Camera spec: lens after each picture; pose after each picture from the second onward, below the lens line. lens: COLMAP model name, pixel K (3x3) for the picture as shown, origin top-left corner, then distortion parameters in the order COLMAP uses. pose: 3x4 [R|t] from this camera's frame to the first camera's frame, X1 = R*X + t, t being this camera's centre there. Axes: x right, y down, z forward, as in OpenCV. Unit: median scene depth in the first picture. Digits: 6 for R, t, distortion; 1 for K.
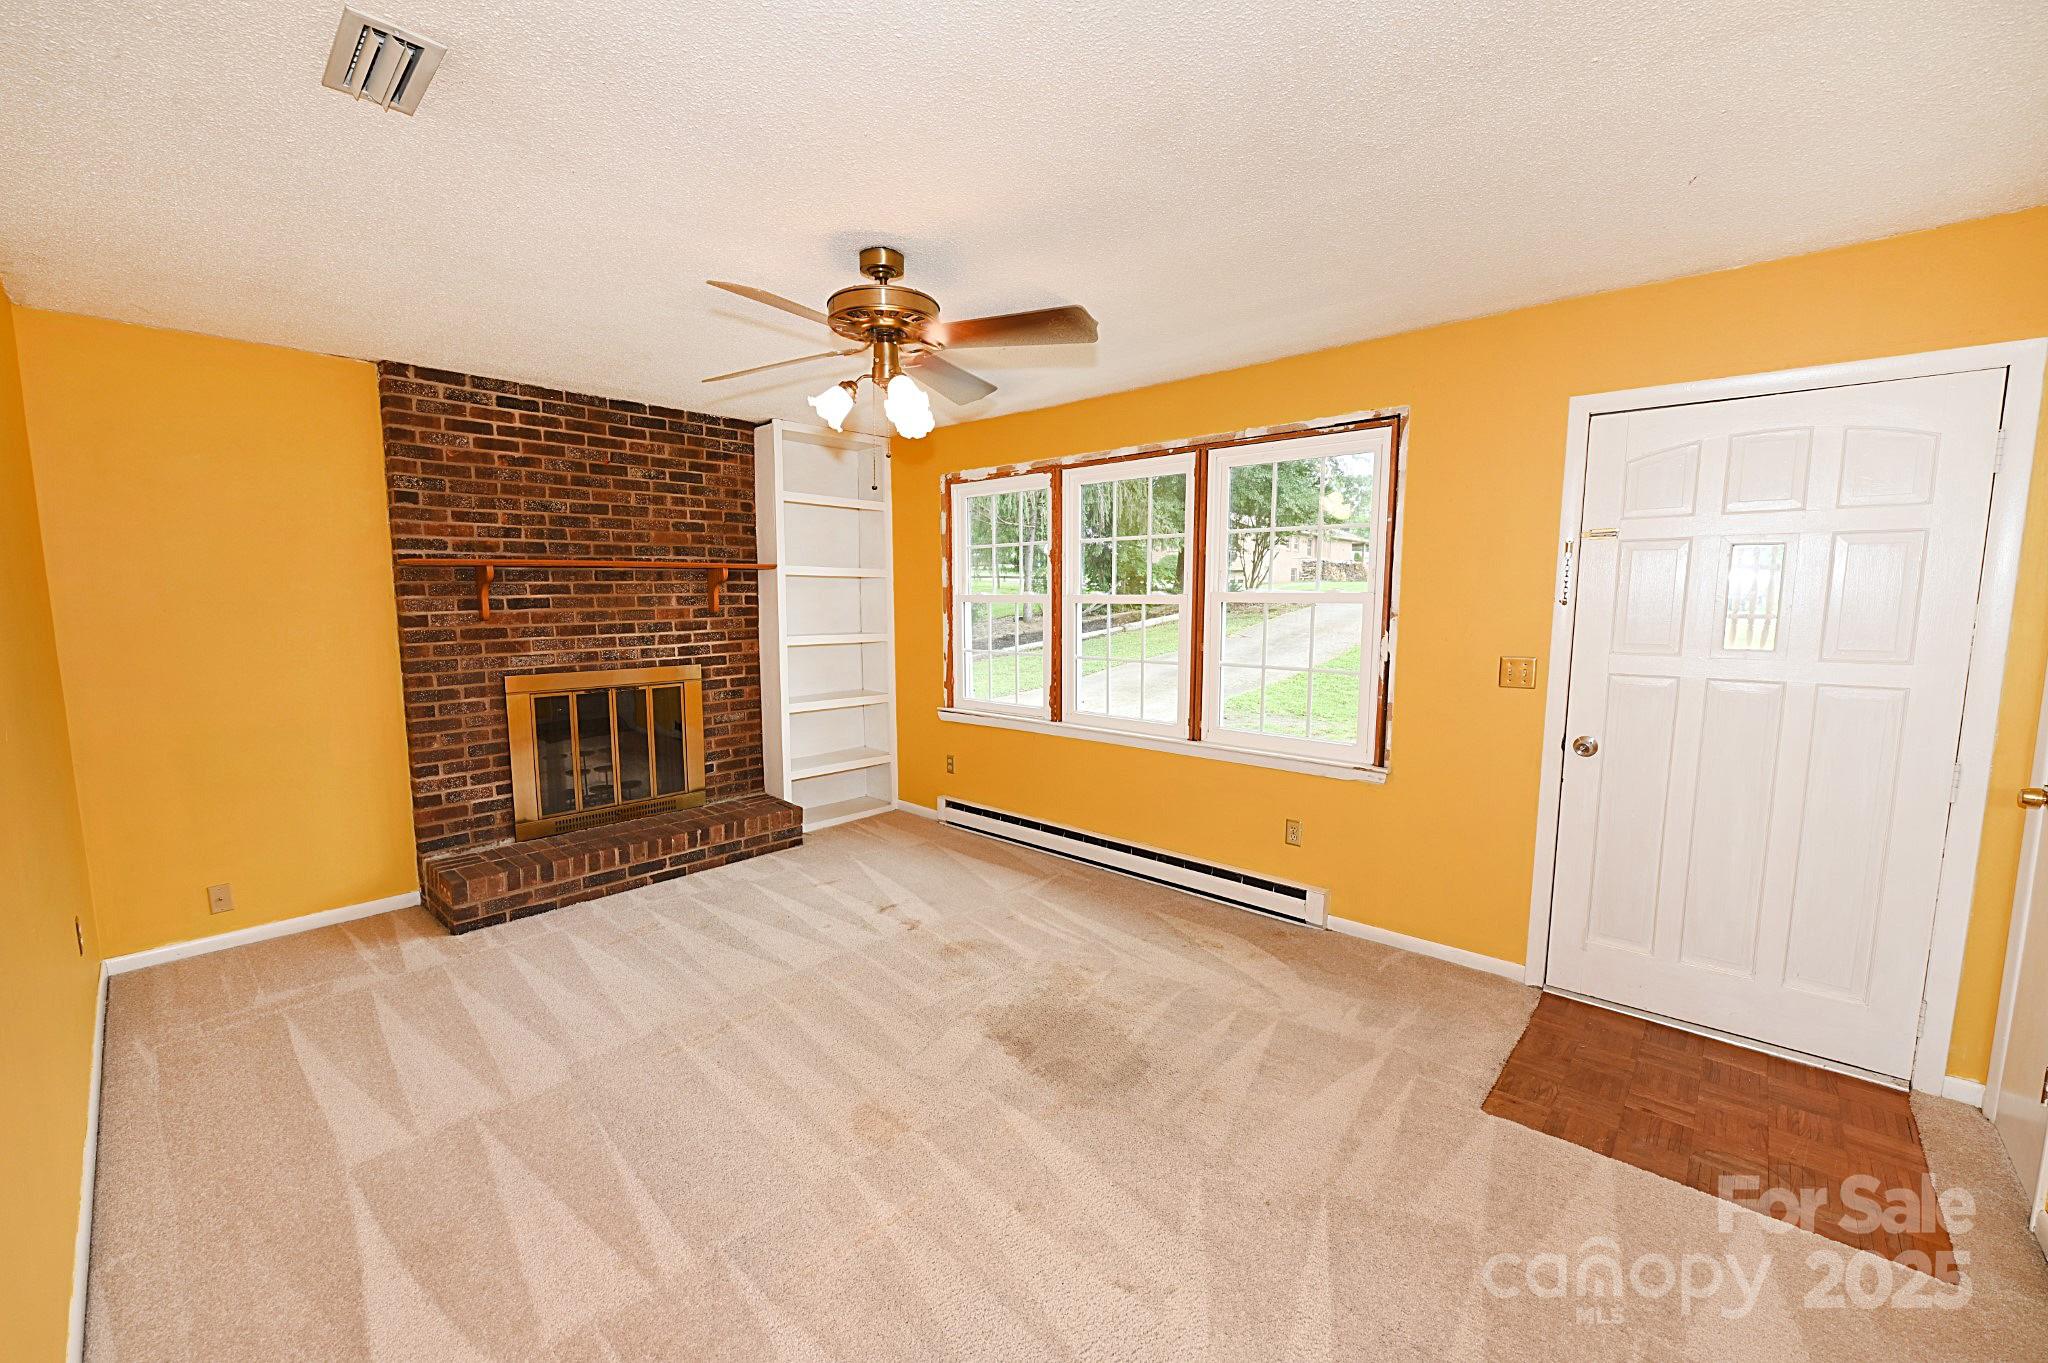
lens RADIAL K [[817.9, 0, 1024.0], [0, 817.9, 681.5], [0, 0, 1]] dist [0.011576, -0.005796]
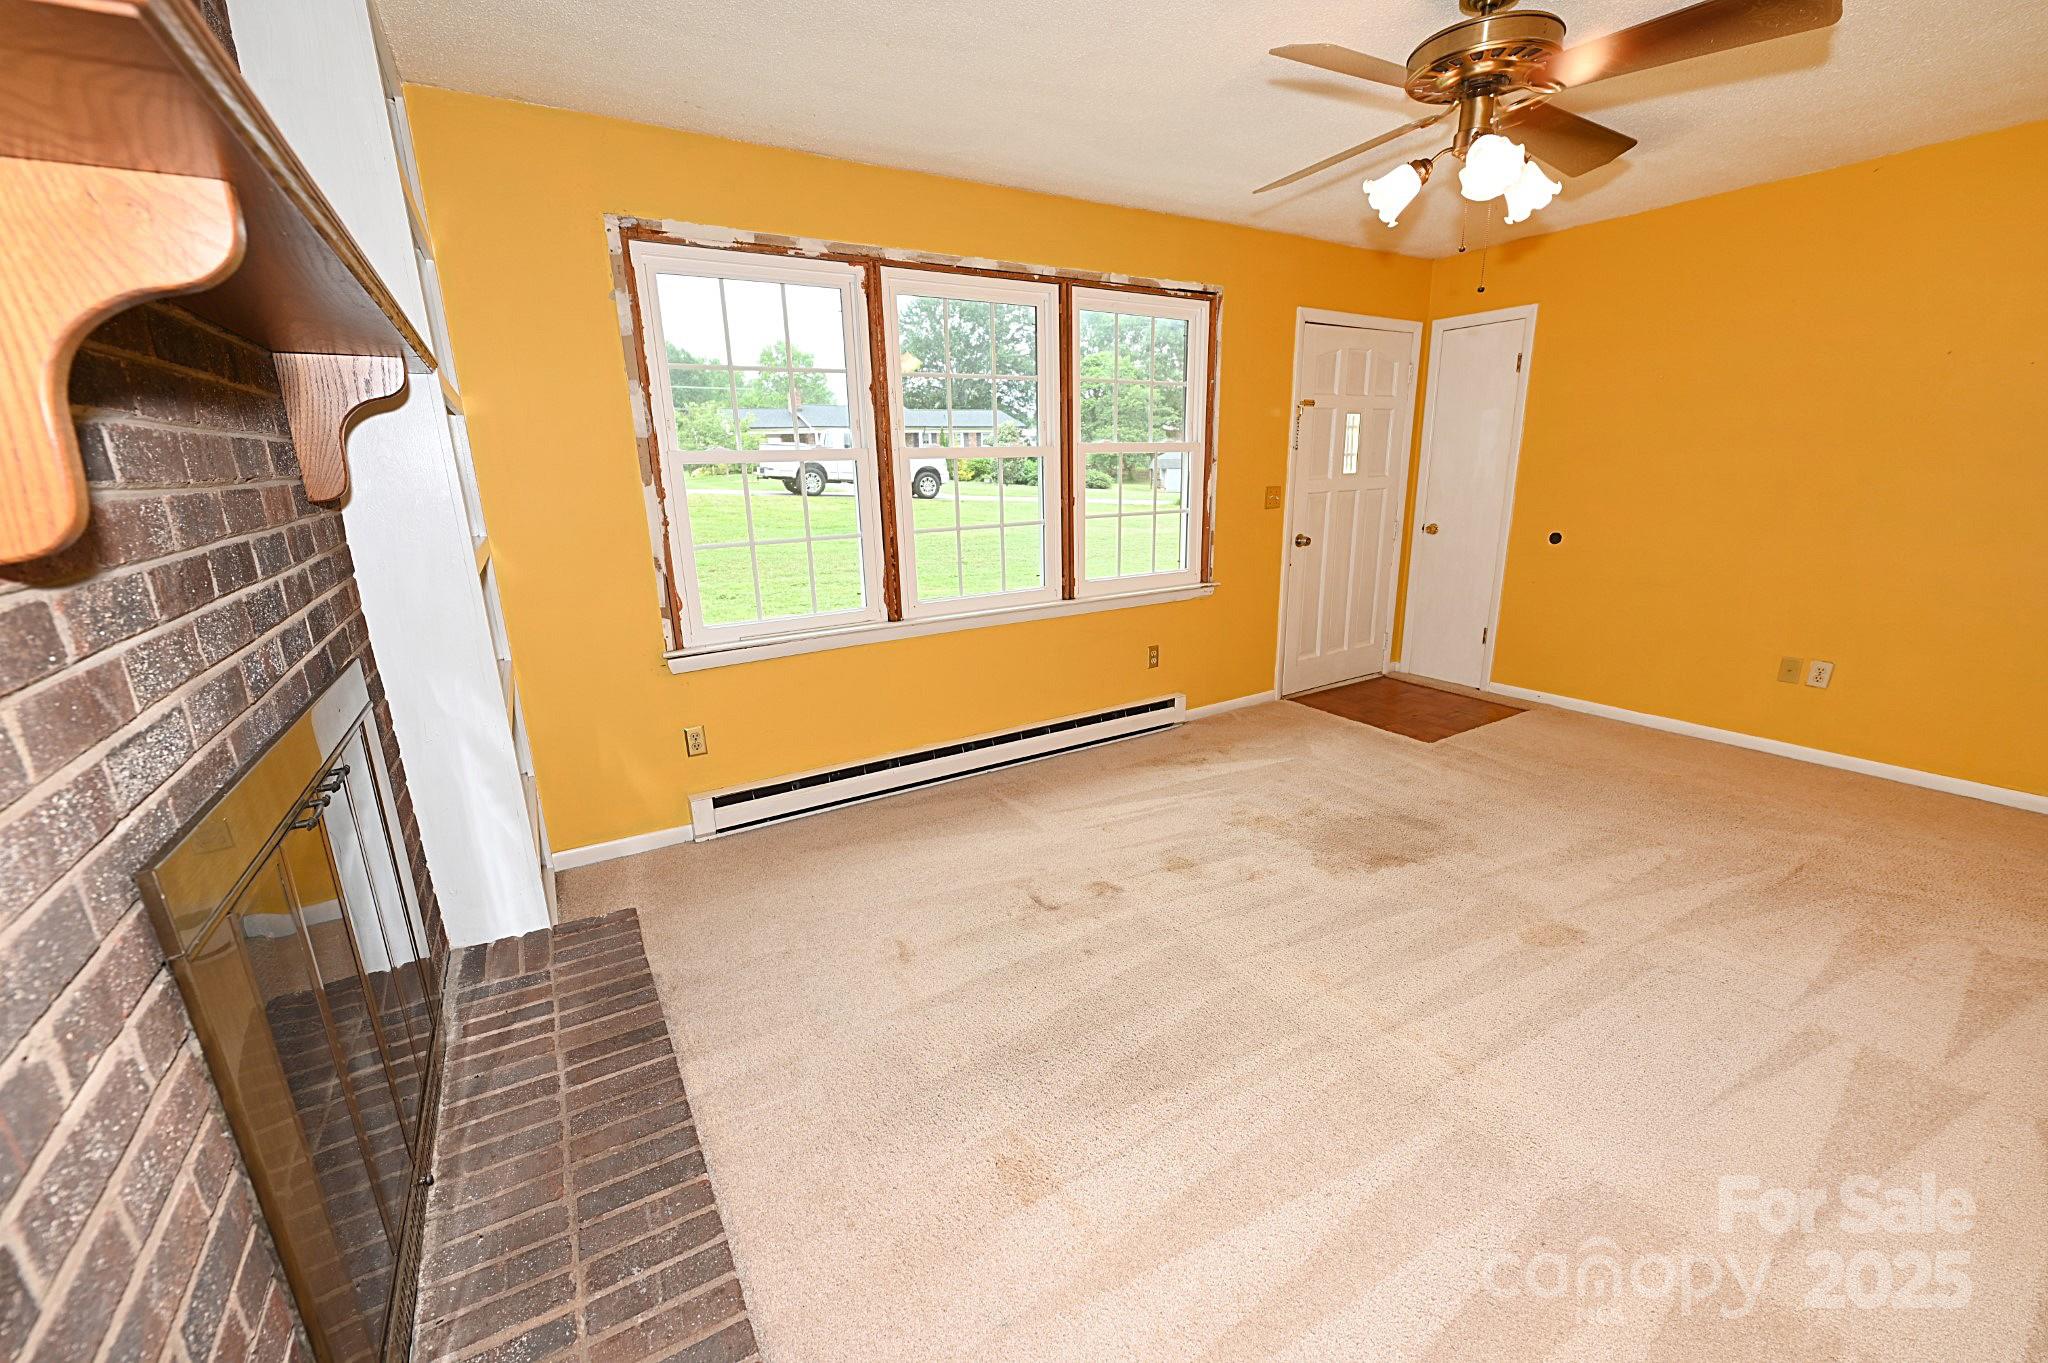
lens RADIAL K [[817.9, 0, 1024.0], [0, 817.9, 681.5], [0, 0, 1]] dist [0.011576, -0.005796]
pose [[0.275553, -0.254581, 0.926962, -0.761232], [0.125088, 0.965591, 0.228006, -0.065357], [-0.953113, 0.053124, 0.297917, 0.783404]]
